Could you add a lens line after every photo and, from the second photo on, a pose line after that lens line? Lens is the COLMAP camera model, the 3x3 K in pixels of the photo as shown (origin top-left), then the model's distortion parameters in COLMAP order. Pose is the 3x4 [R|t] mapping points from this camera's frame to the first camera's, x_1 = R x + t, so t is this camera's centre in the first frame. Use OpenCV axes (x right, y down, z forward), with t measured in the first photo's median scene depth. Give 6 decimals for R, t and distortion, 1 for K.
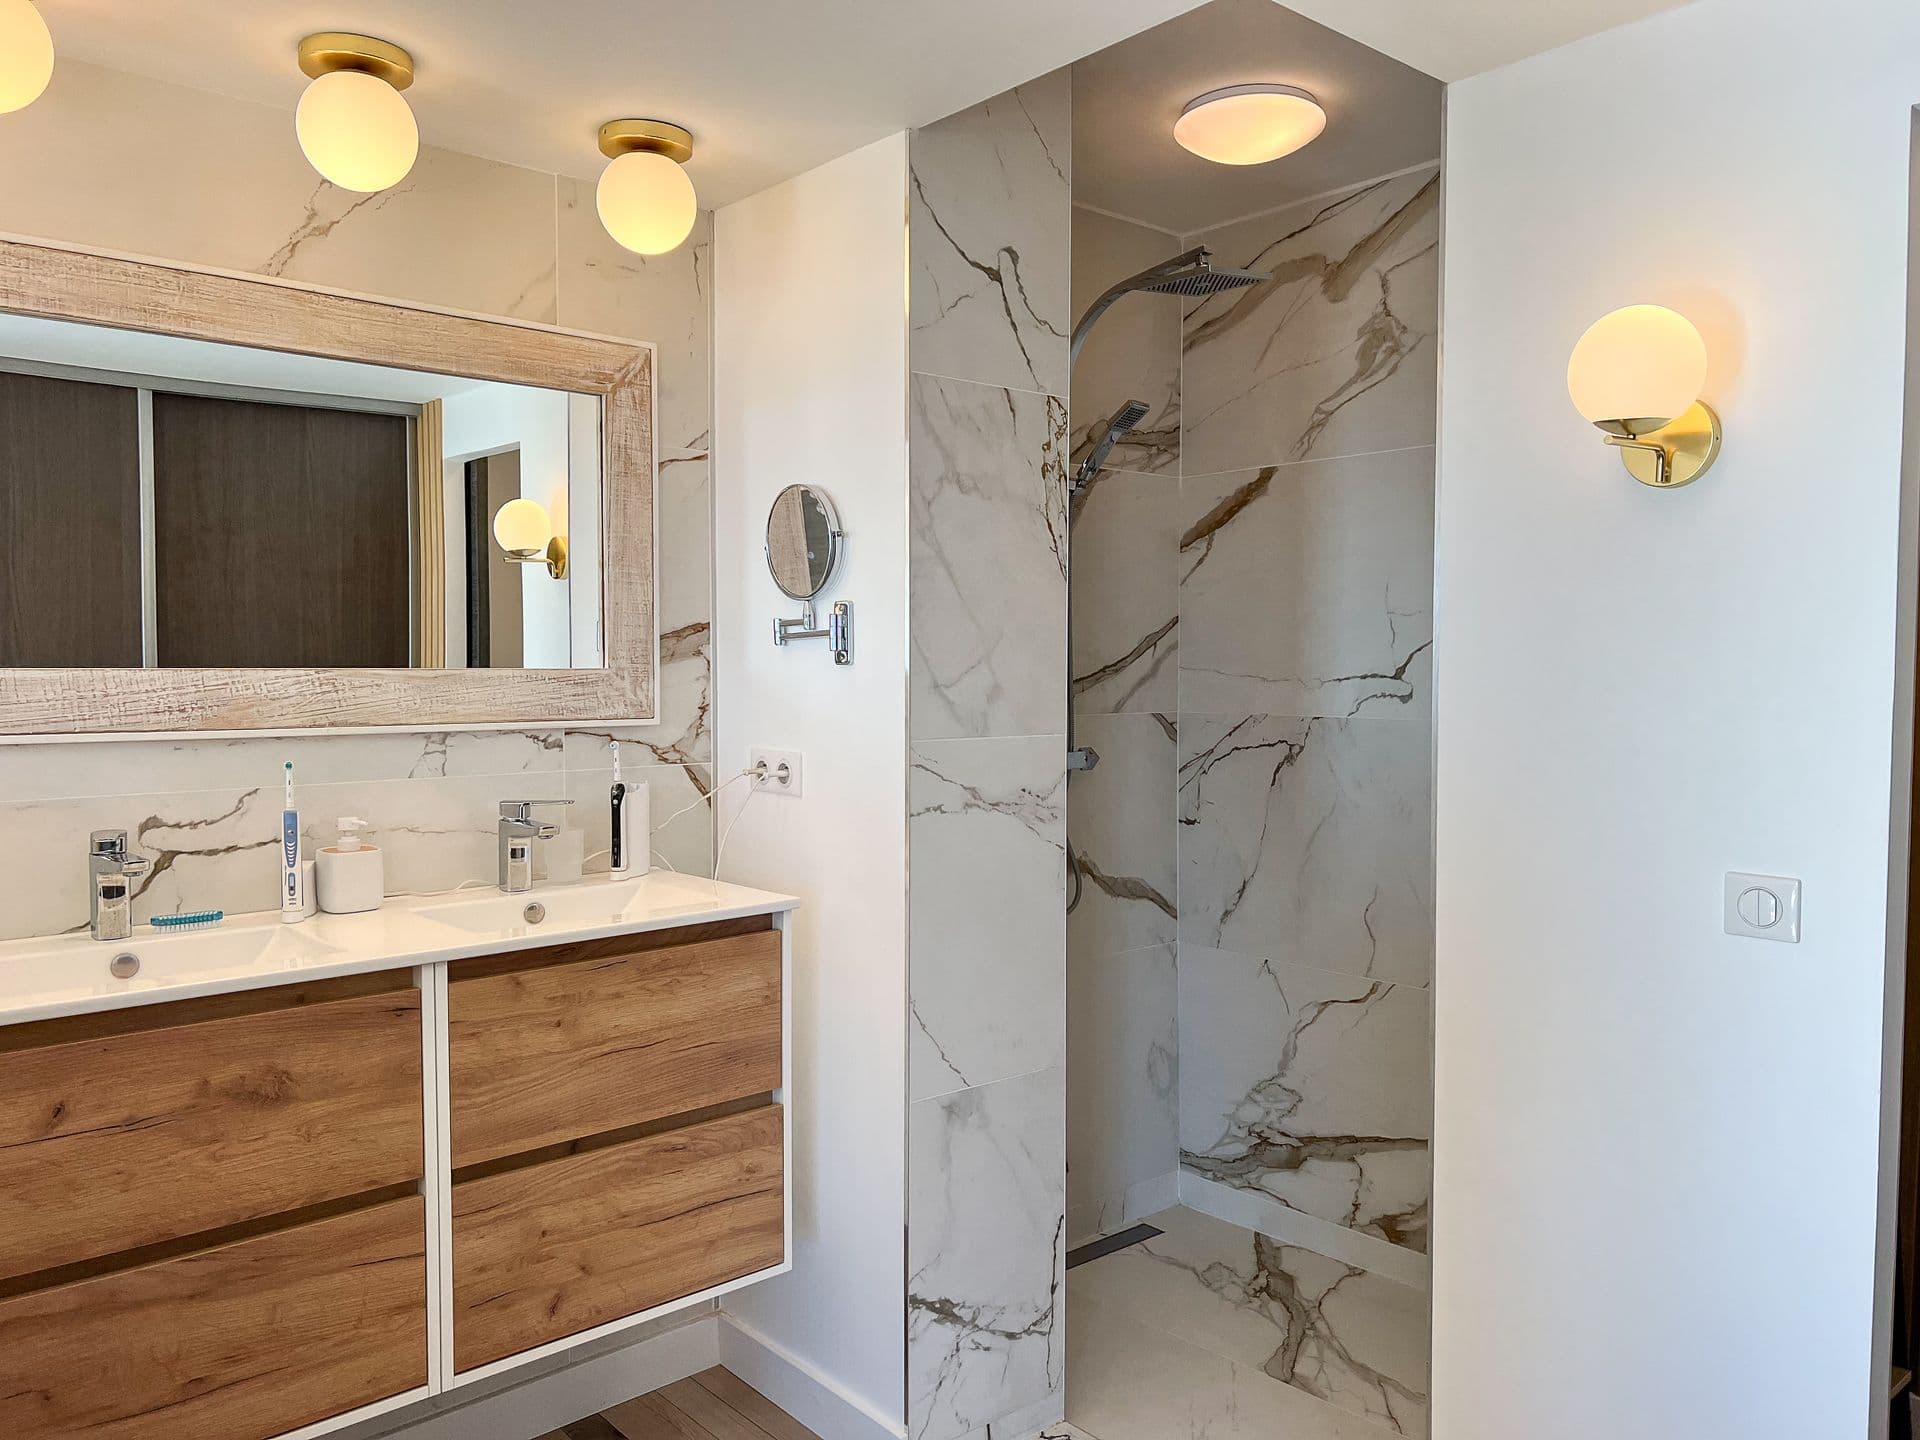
lens RADIAL K [[1436.8, 0, 967.4], [0, 1436.8, 729.9], [0, 0, 1]] dist [0.122453, -0.217643]
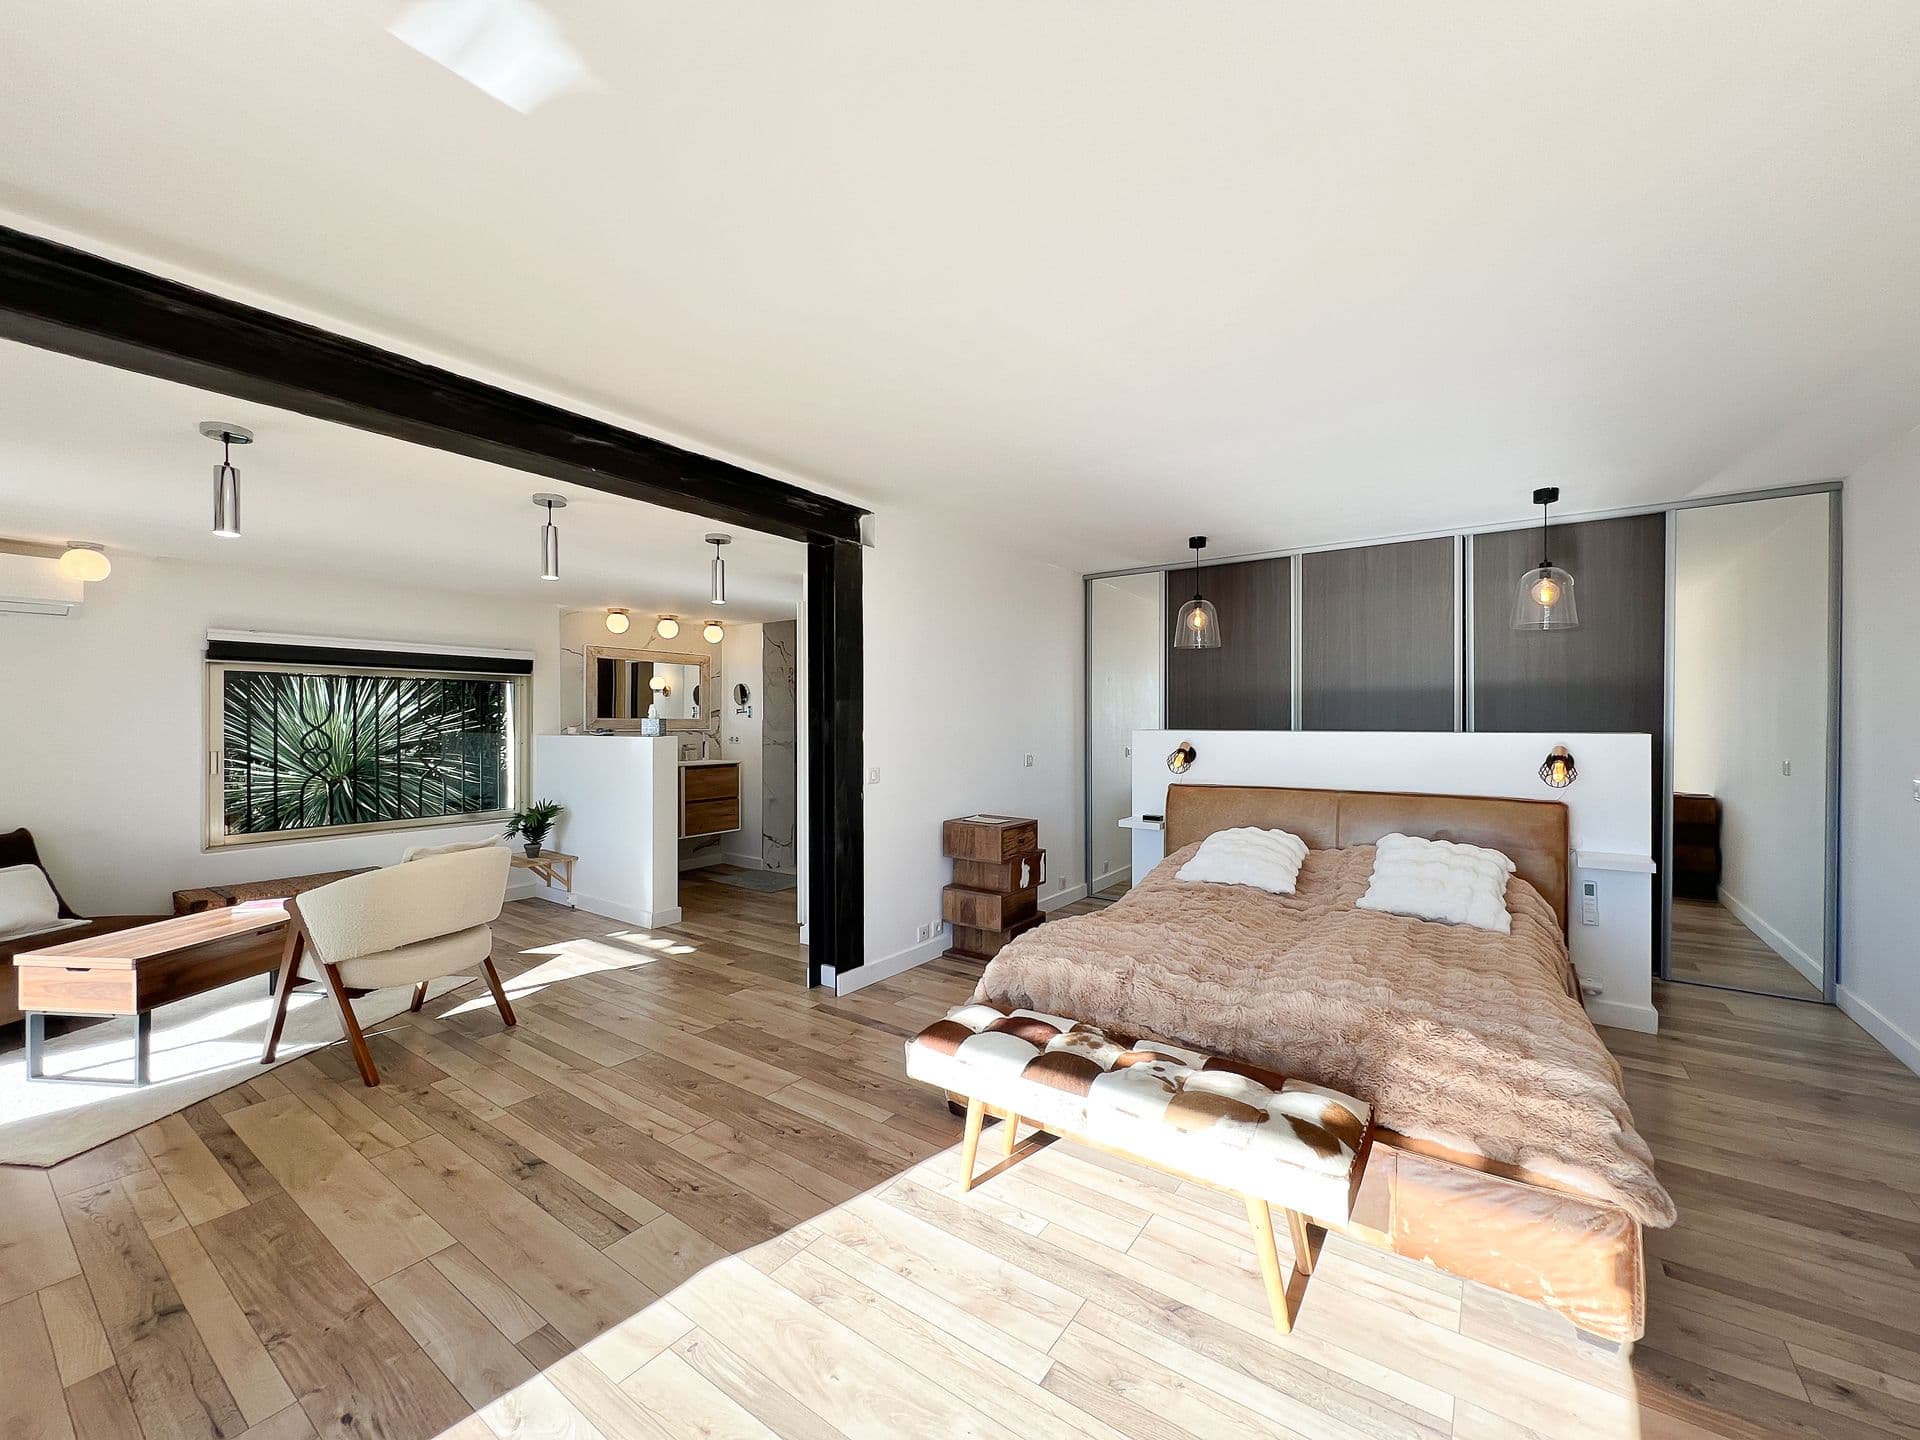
lens RADIAL K [[763.7, 0, 960.0], [0, 763.7, 720.0], [0, 0, 1]] dist [-0.000295, -0.000236]
pose [[0.975586, -0.002977, 0.219597, 0.048345], [0.013849, 0.998752, -0.047984, 0.103743], [-0.219181, 0.049853, 0.974410, -1.828178]]
